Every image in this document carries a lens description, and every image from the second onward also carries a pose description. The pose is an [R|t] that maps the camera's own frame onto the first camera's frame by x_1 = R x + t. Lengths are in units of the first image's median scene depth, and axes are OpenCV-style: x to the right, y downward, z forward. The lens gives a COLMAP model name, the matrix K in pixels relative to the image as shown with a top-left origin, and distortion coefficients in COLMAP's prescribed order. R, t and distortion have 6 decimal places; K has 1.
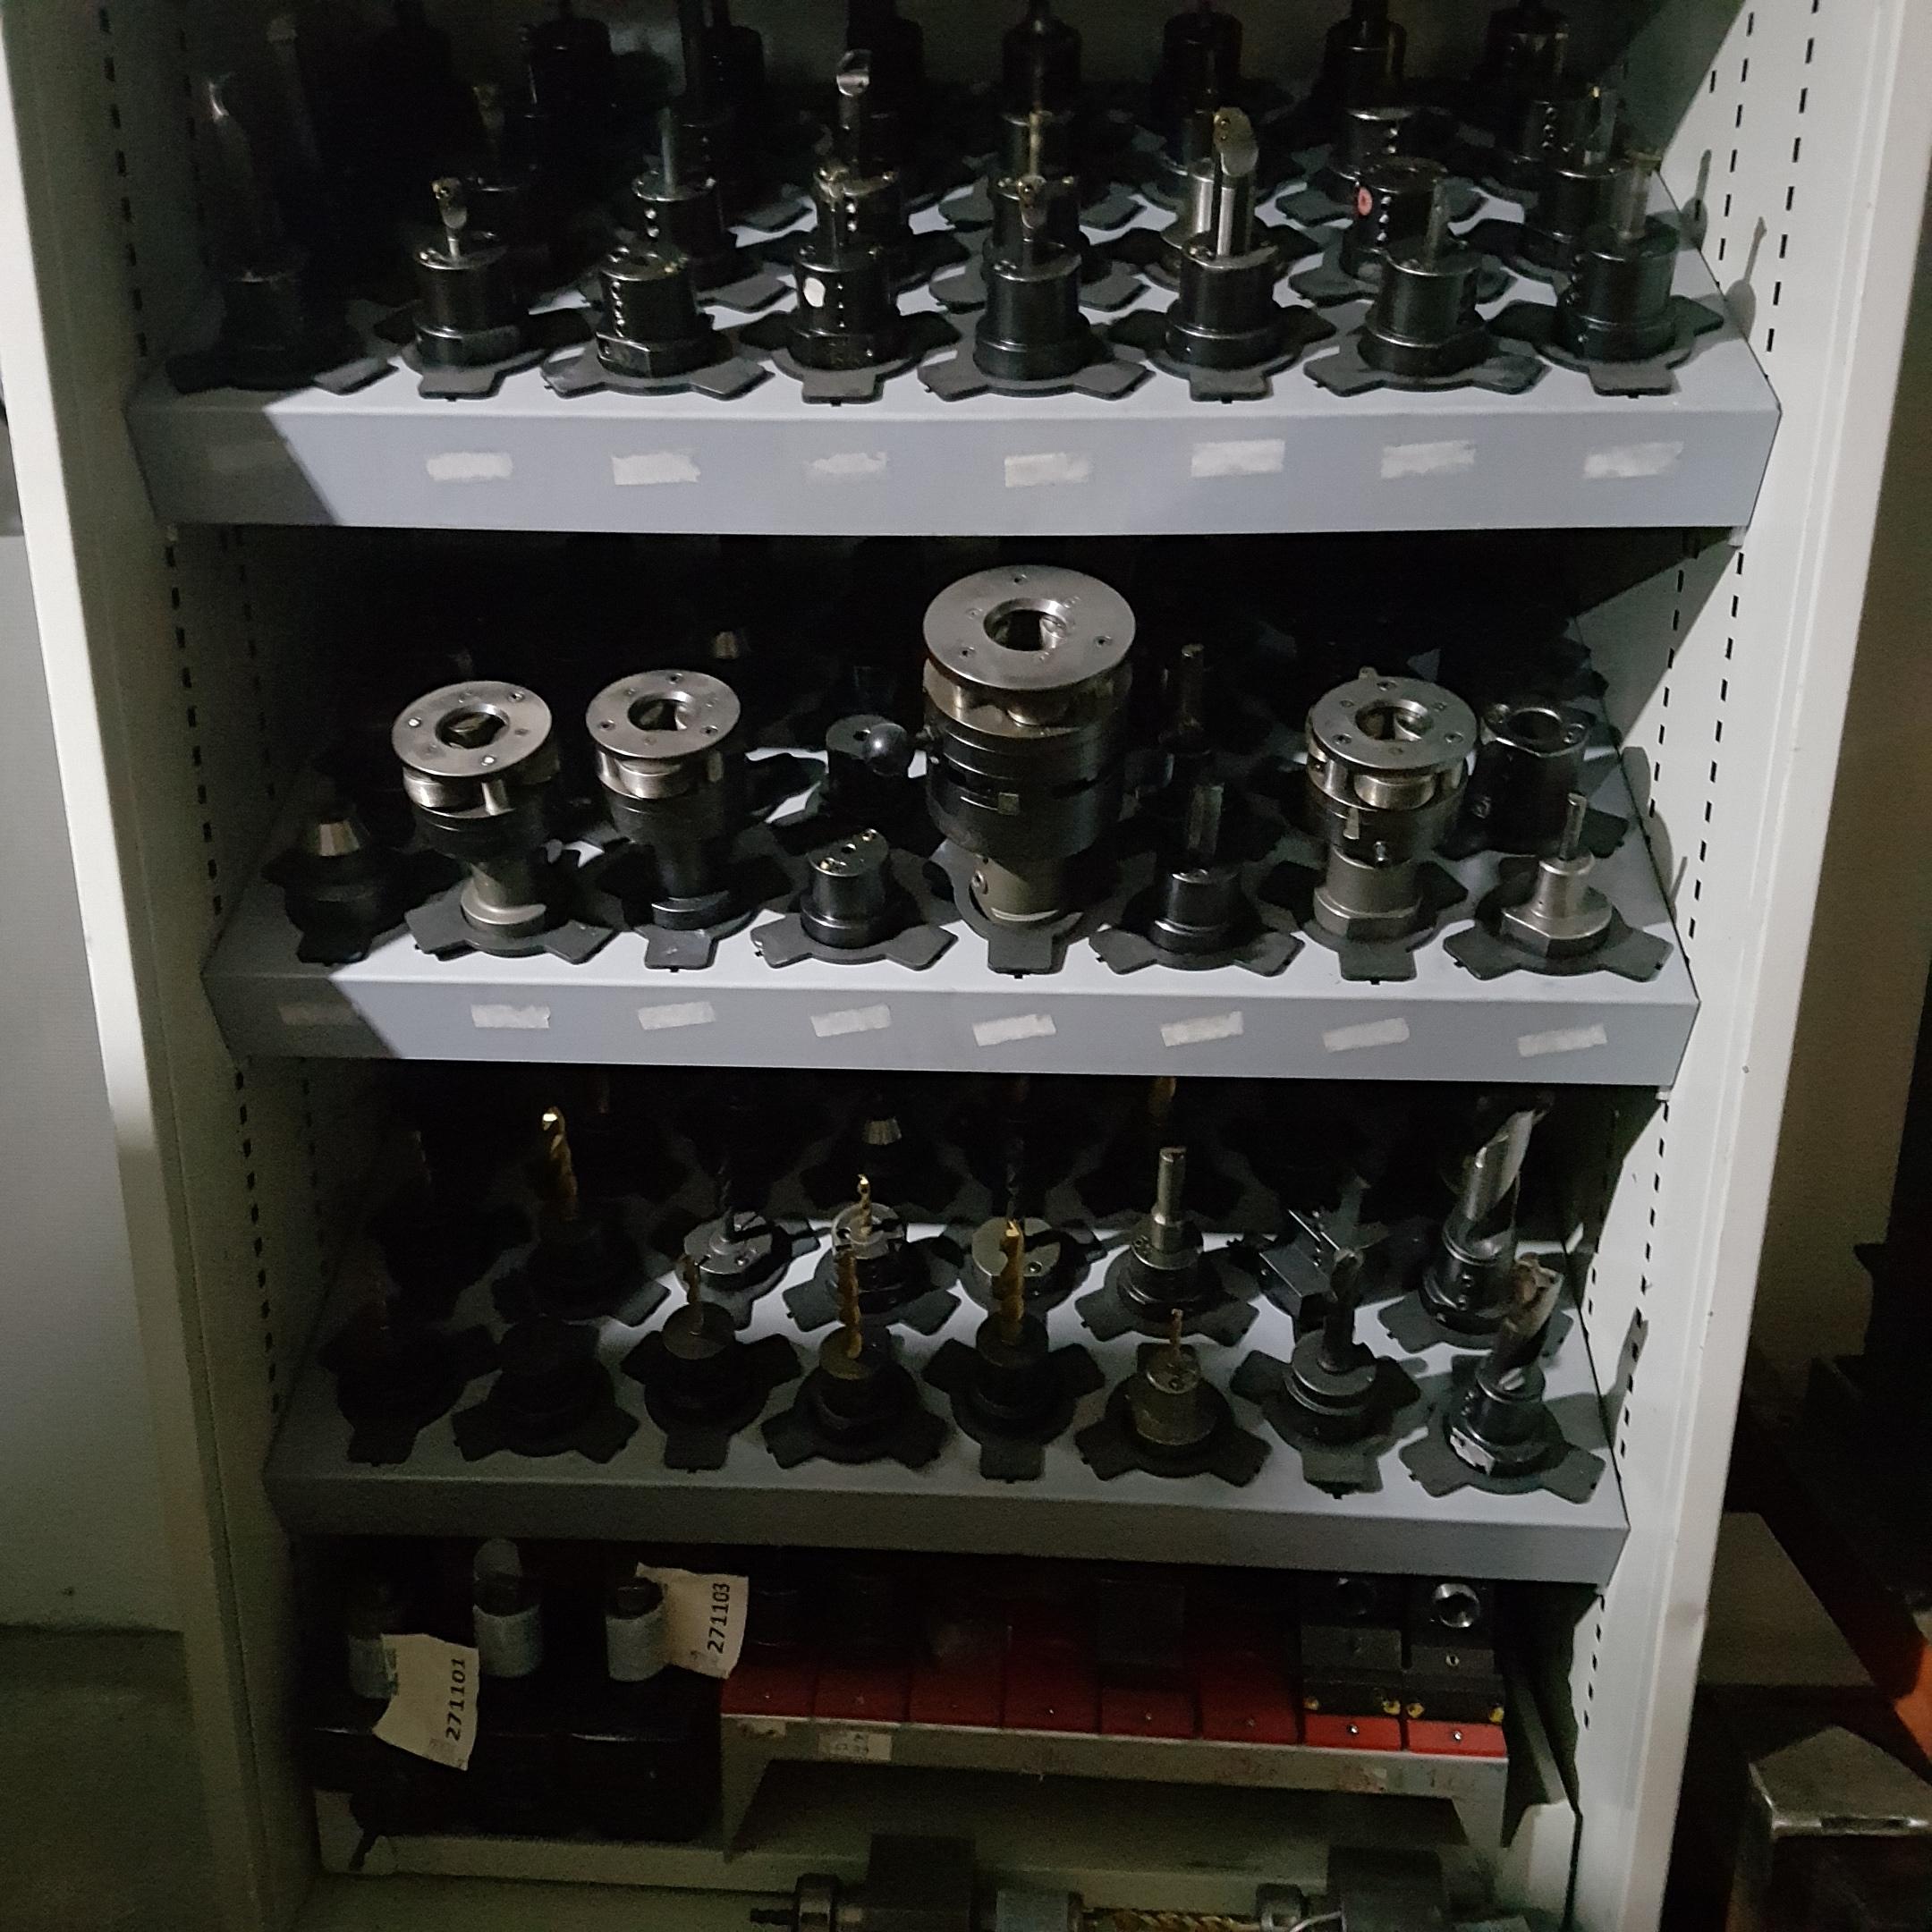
lens RADIAL K [[1954.5, 0, 916.2], [0, 1954.5, 970.7], [0, 0, 1]] dist [0.294252, -0.632437]
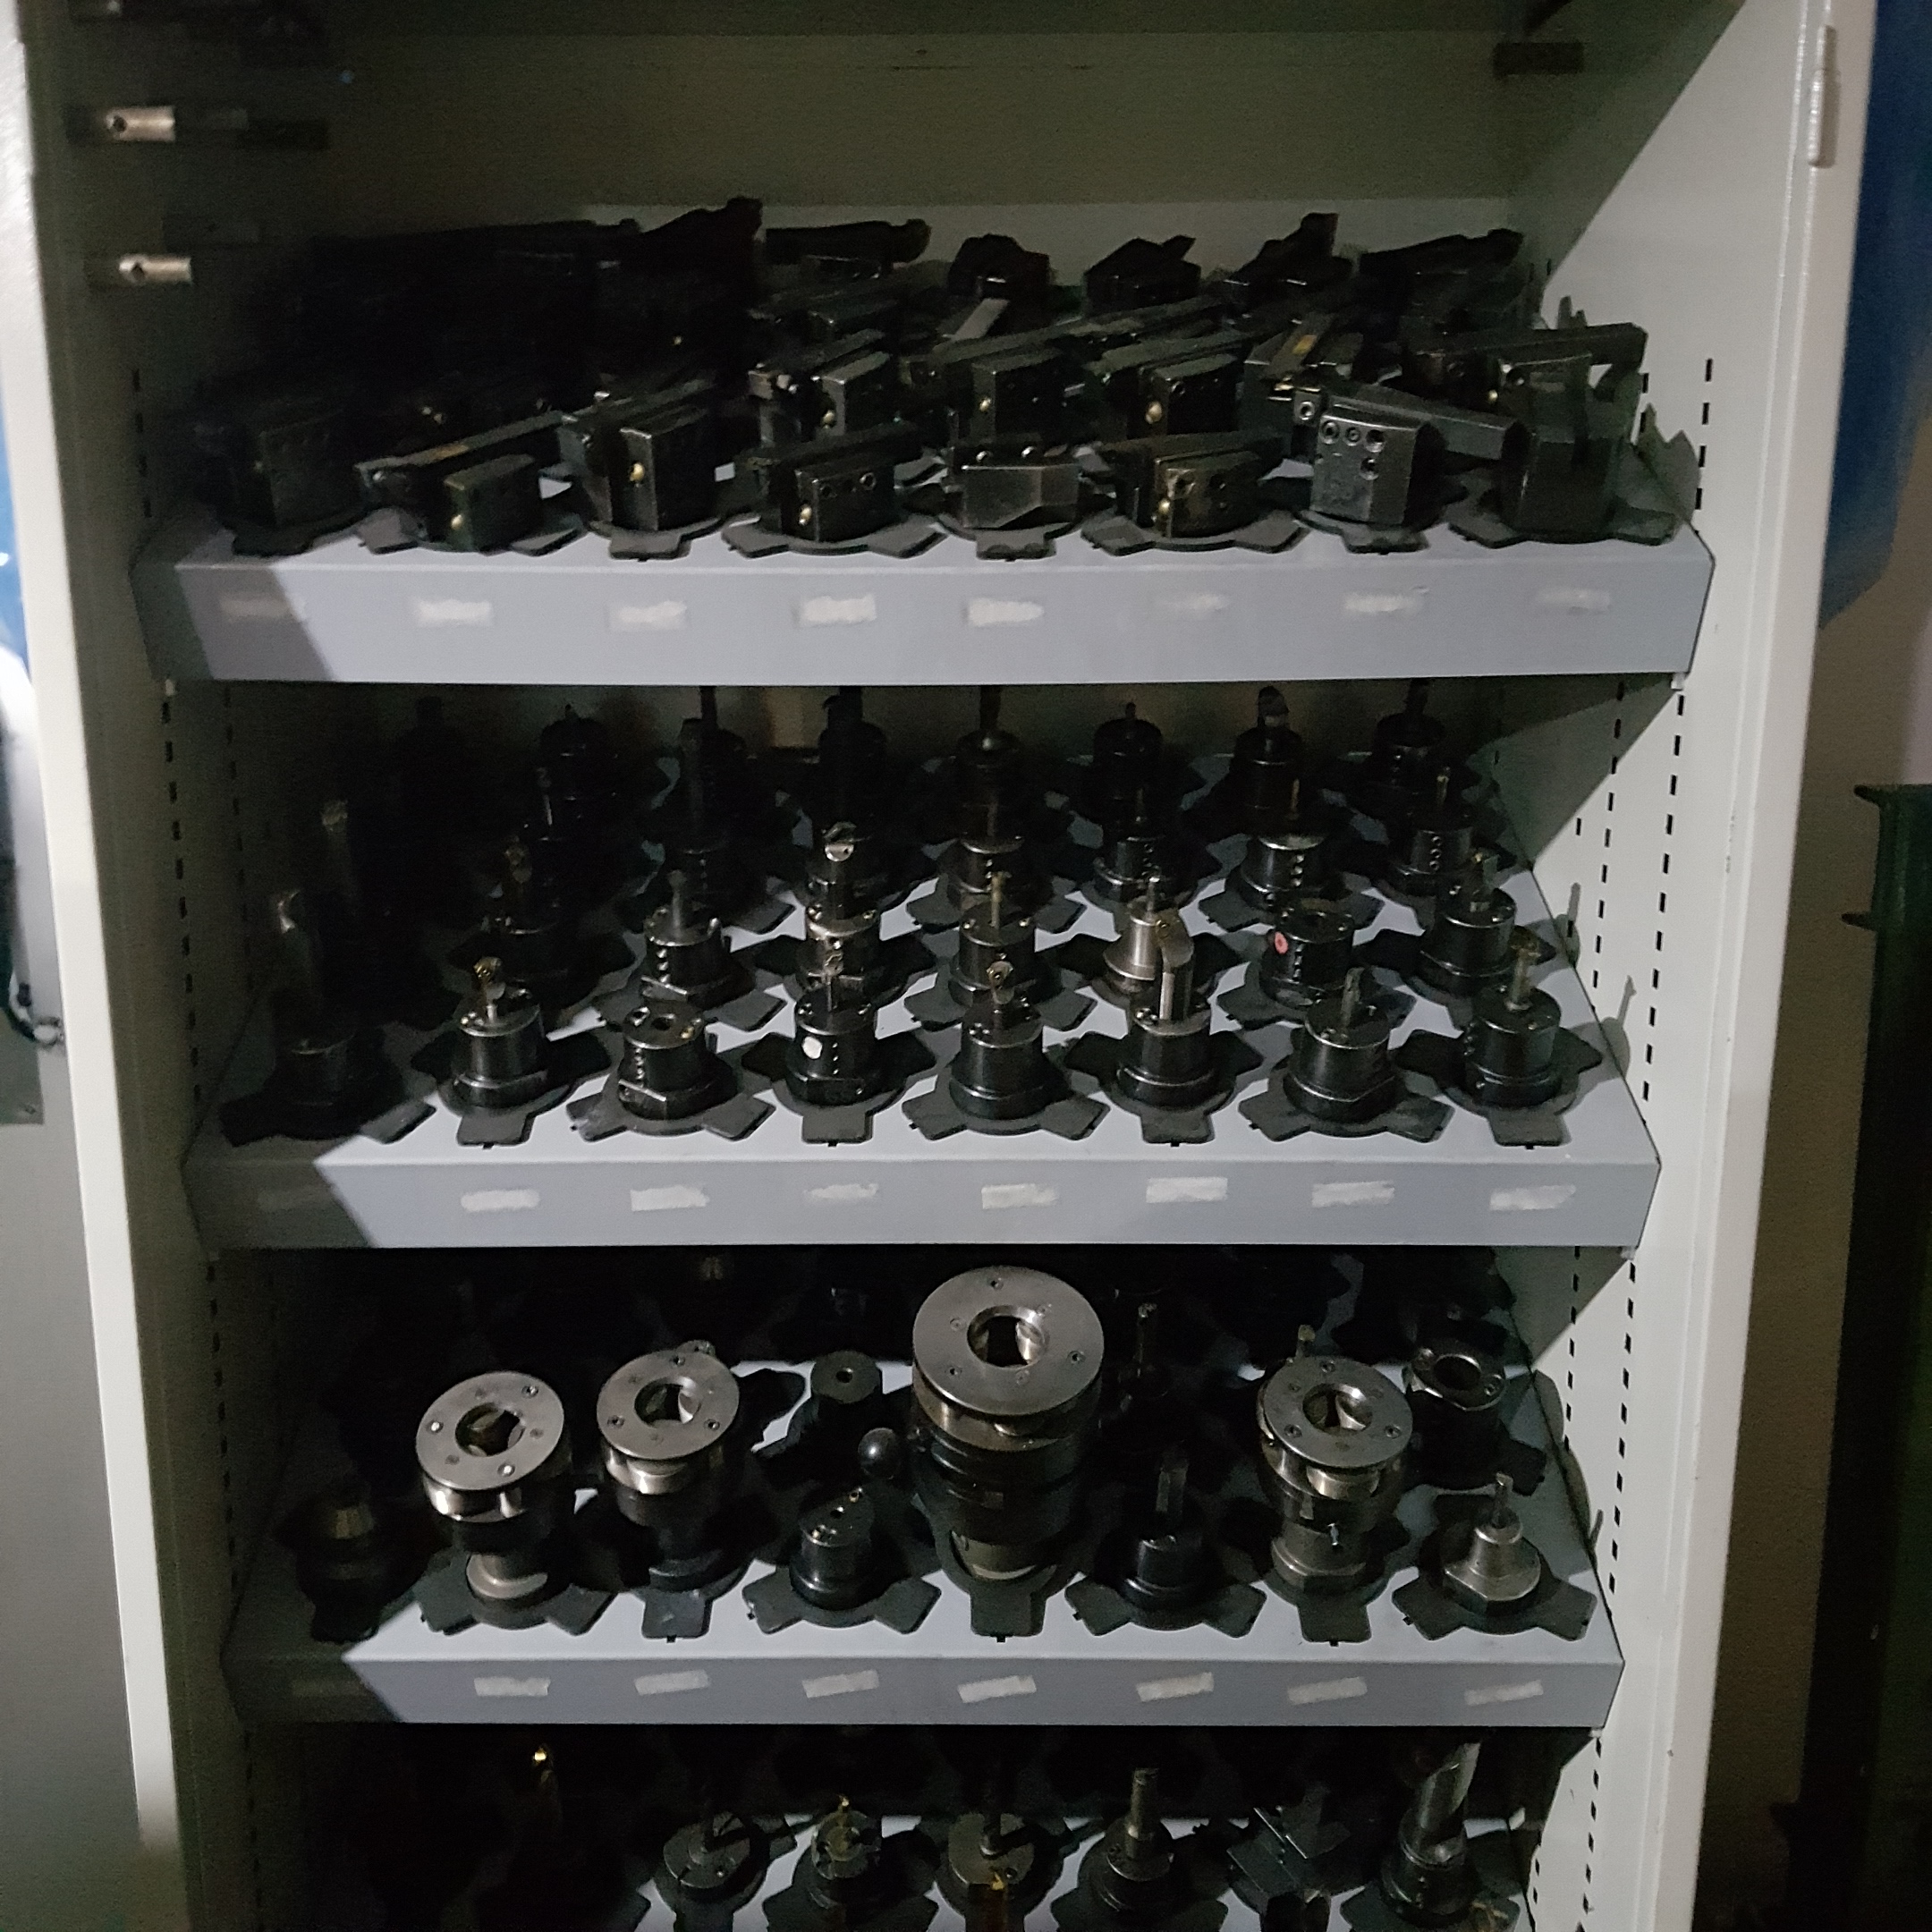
lens RADIAL K [[1954.5, 0, 916.2], [0, 1954.5, 970.7], [0, 0, 1]] dist [0.294252, -0.632437]
pose [[0.998540, -0.012282, 0.052594, -0.045588], [0.018526, 0.992610, -0.119929, -0.226078], [-0.050732, 0.120729, 0.991388, -0.108736]]
